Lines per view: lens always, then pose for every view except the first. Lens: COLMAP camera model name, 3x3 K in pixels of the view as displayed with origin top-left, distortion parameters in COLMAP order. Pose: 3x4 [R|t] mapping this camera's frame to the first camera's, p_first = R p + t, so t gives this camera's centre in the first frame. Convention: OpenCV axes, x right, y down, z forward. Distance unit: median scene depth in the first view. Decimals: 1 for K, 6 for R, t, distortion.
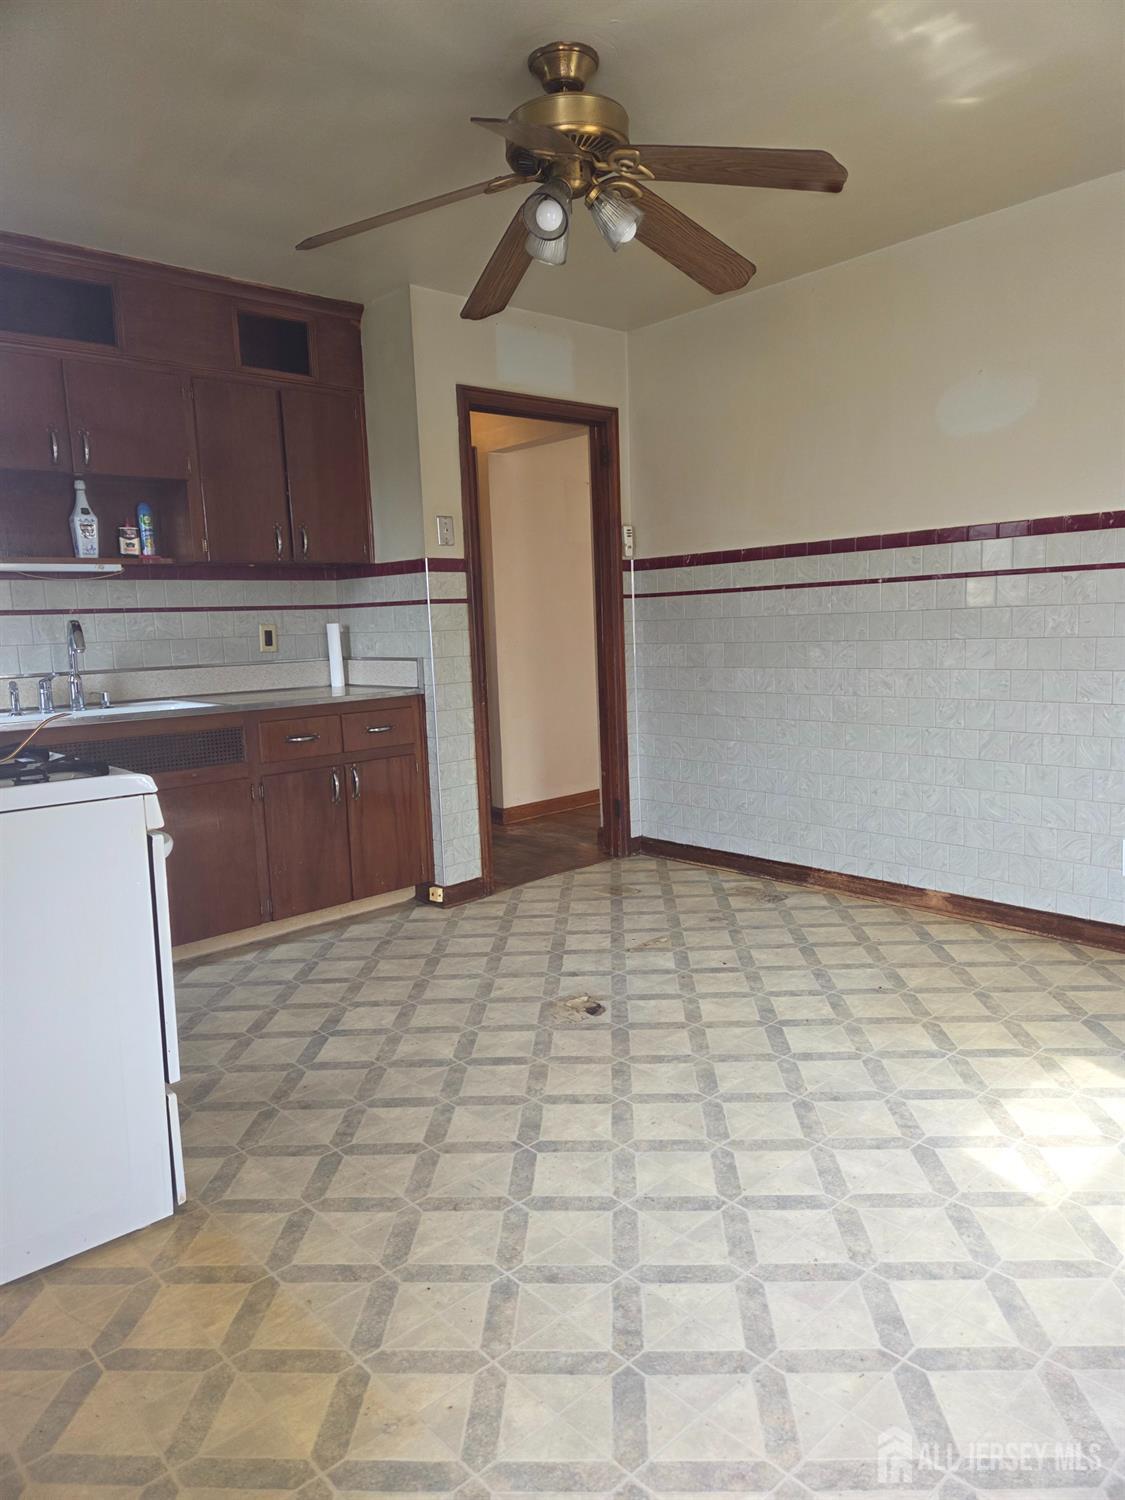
lens RADIAL K [[1009.1, 0, 563.4], [0, 1009.1, 751.3], [0, 0, 1]] dist [0.079591, -0.081651]
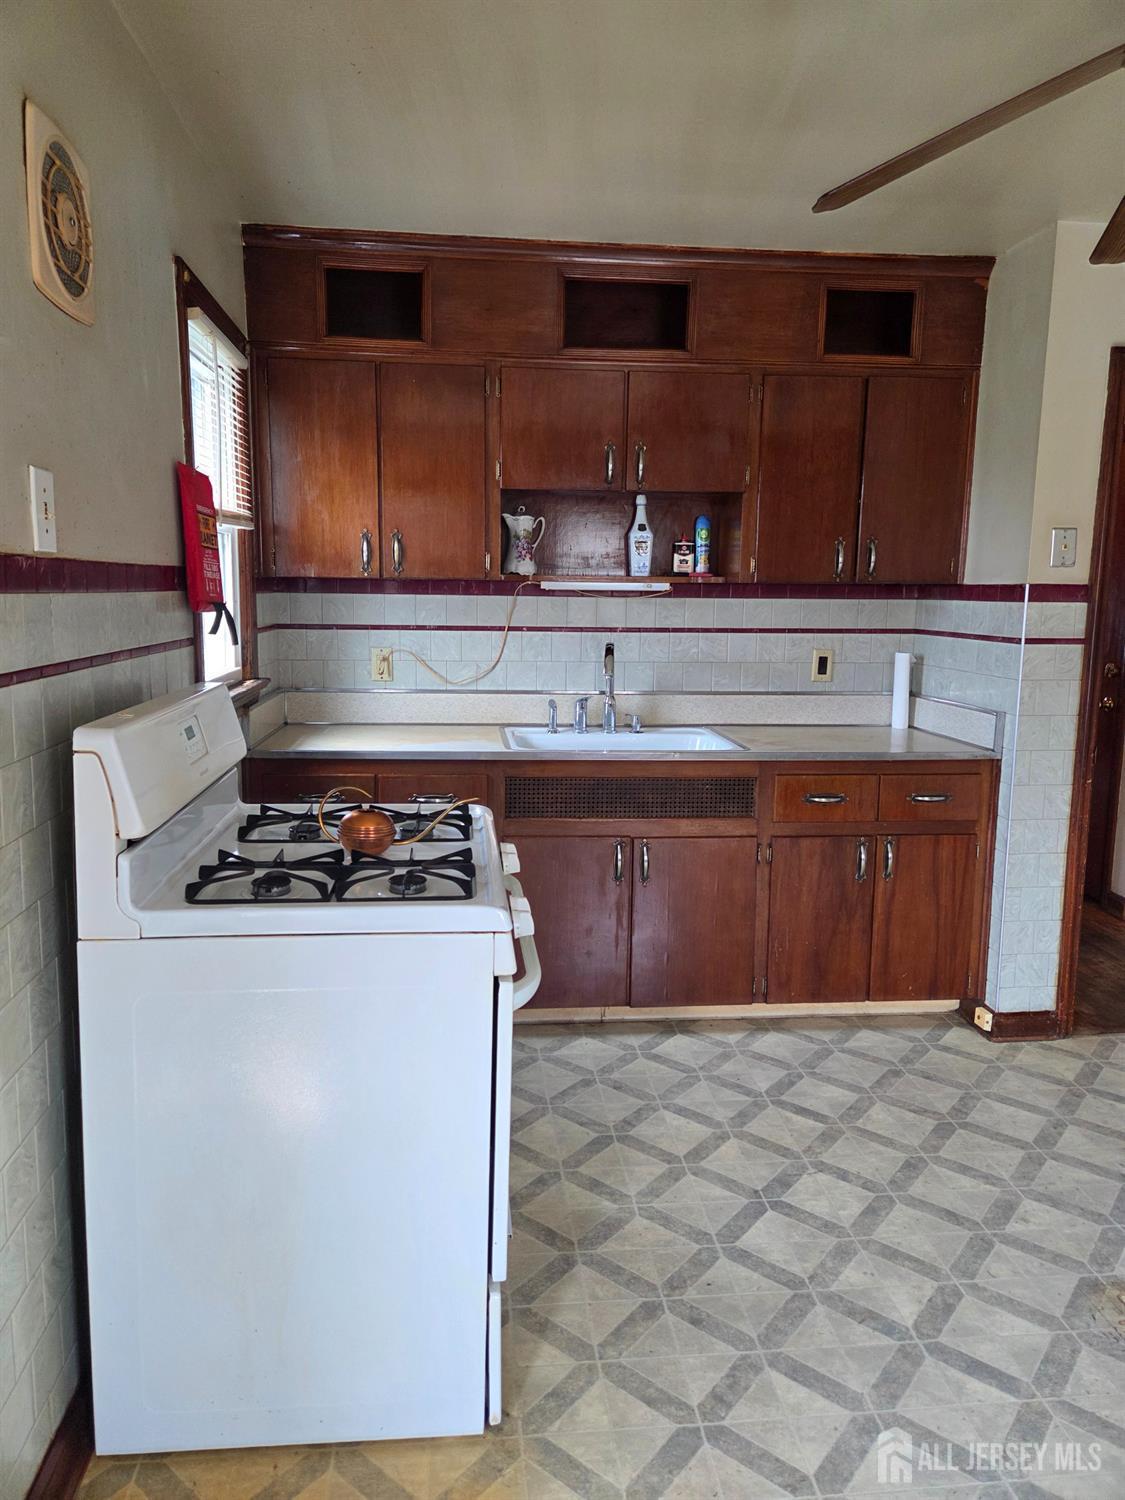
lens RADIAL K [[989.2, 0, 556.3], [0, 989.2, 727.0], [0, 0, 1]] dist [0.076774, -0.072672]
pose [[0.798184, 0.127713, -0.588721, 0.039007], [-0.116826, 0.991532, 0.056703, -0.089313], [0.590977, 0.023519, 0.806345, 0.200825]]
